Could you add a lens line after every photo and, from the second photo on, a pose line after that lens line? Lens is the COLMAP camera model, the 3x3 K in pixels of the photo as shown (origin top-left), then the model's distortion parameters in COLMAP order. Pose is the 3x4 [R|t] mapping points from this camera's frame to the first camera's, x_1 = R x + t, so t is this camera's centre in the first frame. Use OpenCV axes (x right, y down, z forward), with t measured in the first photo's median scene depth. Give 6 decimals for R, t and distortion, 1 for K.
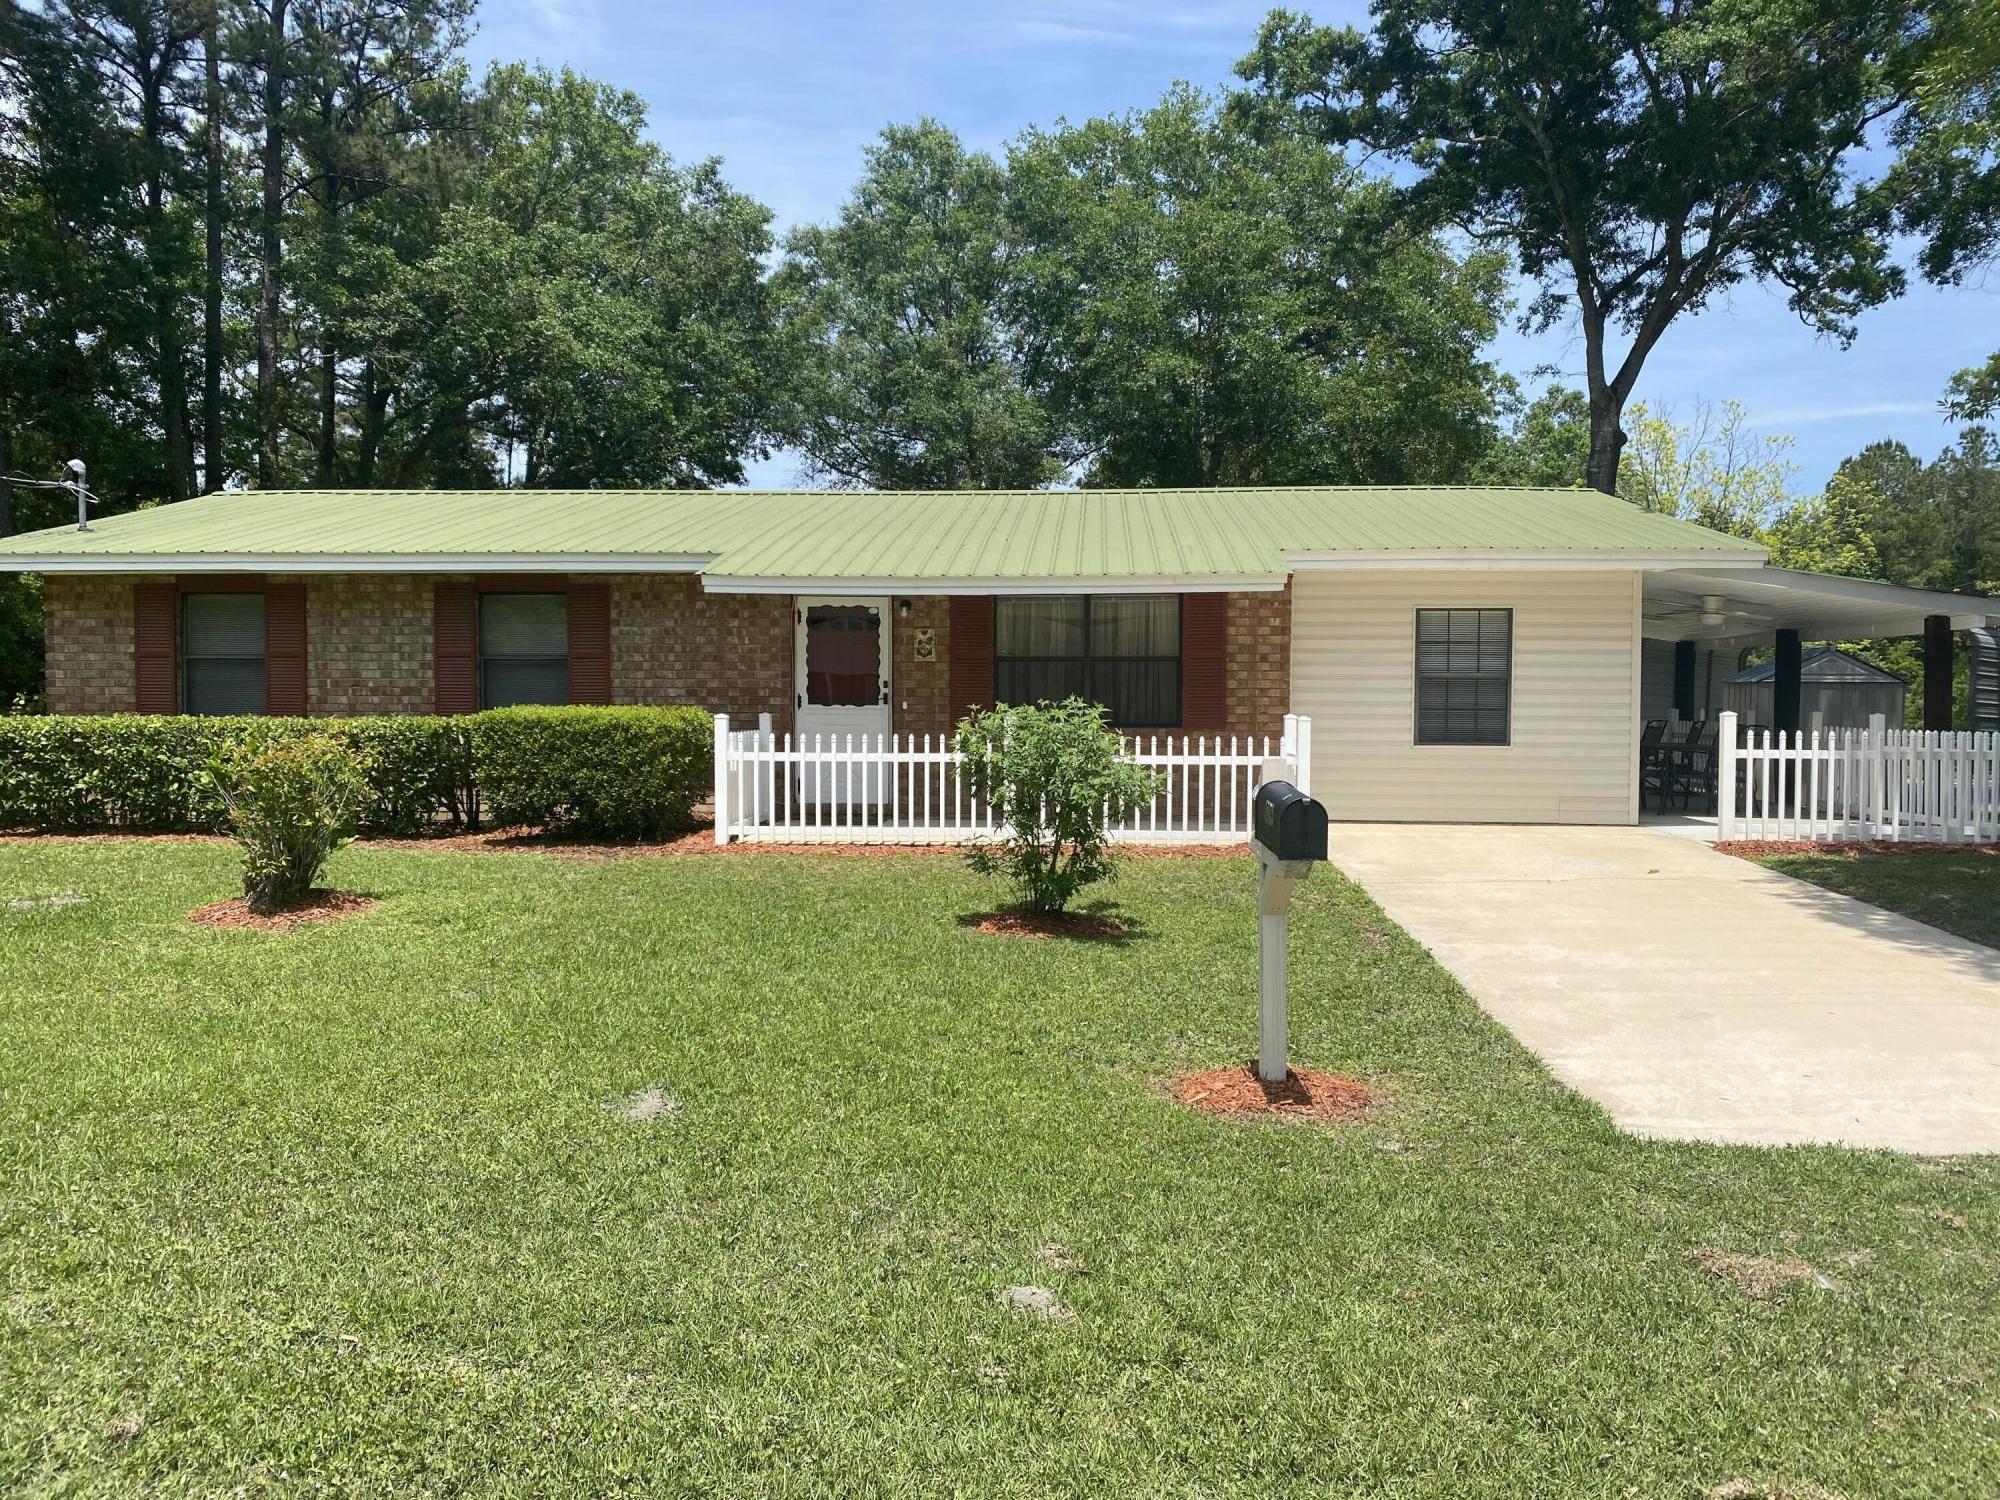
lens RADIAL K [[1507.4, 0, 1000.5], [0, 1507.4, 750.2], [0, 0, 1]] dist [0.030896, -0.037530]
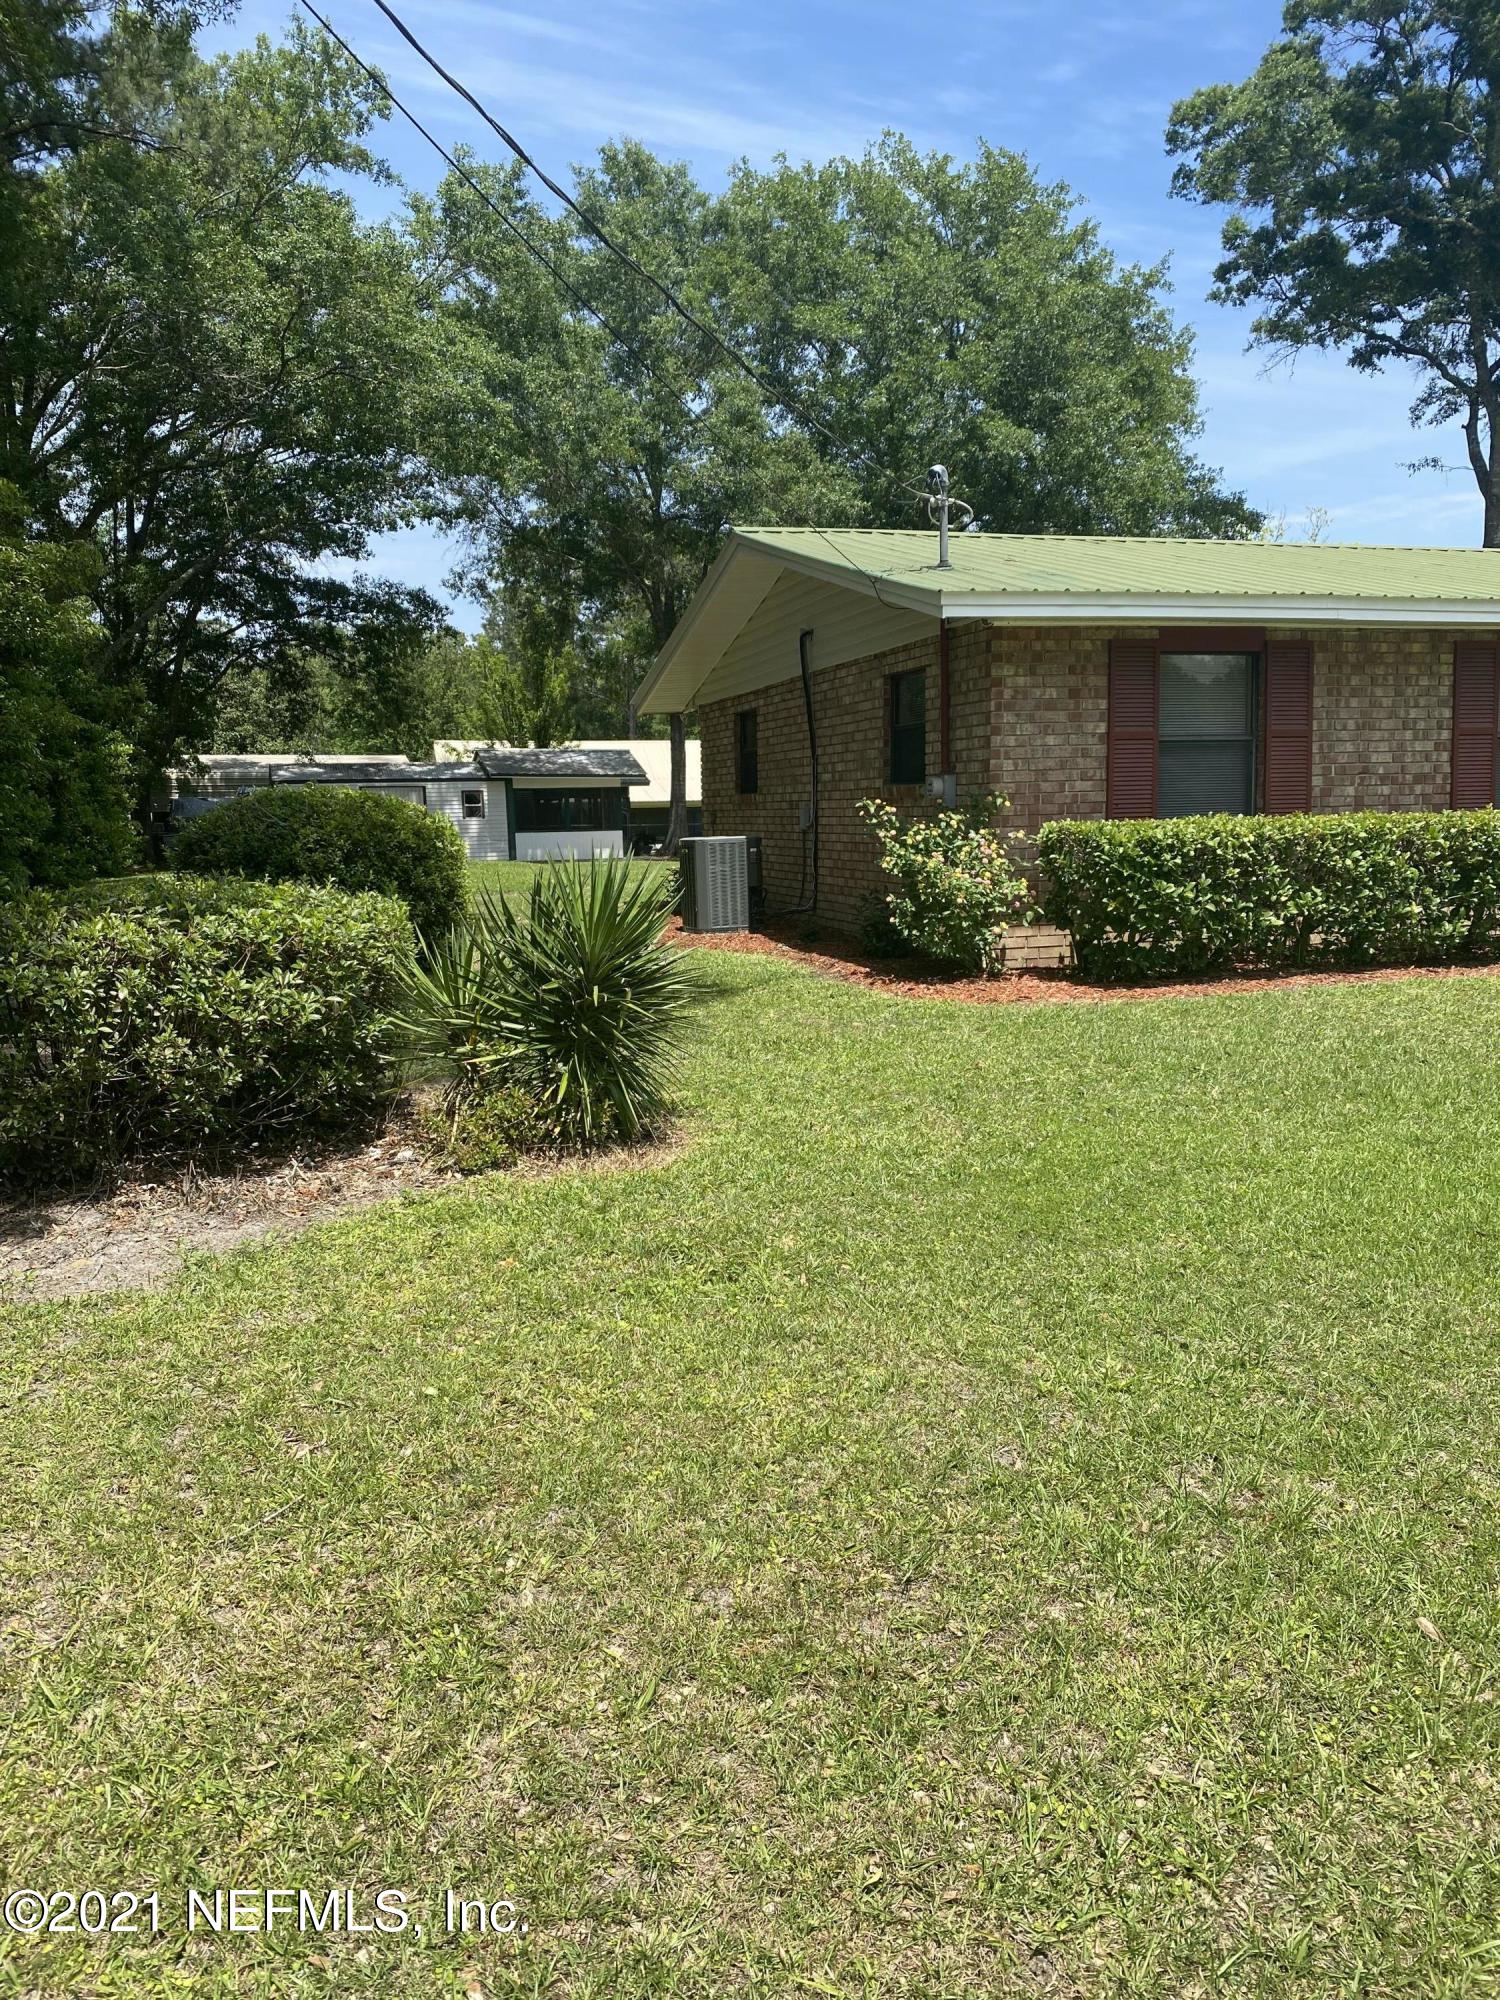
lens RADIAL K [[1507.4, 0, 750.0], [0, 1507.4, 1000.1], [0, 0, 1]] dist [0.030896, -0.037530]
pose [[0.946582, -0.063115, 0.316227, -0.988699], [0.033269, 0.994540, 0.098912, -0.013448], [-0.320743, -0.083108, 0.943513, 0.345674]]
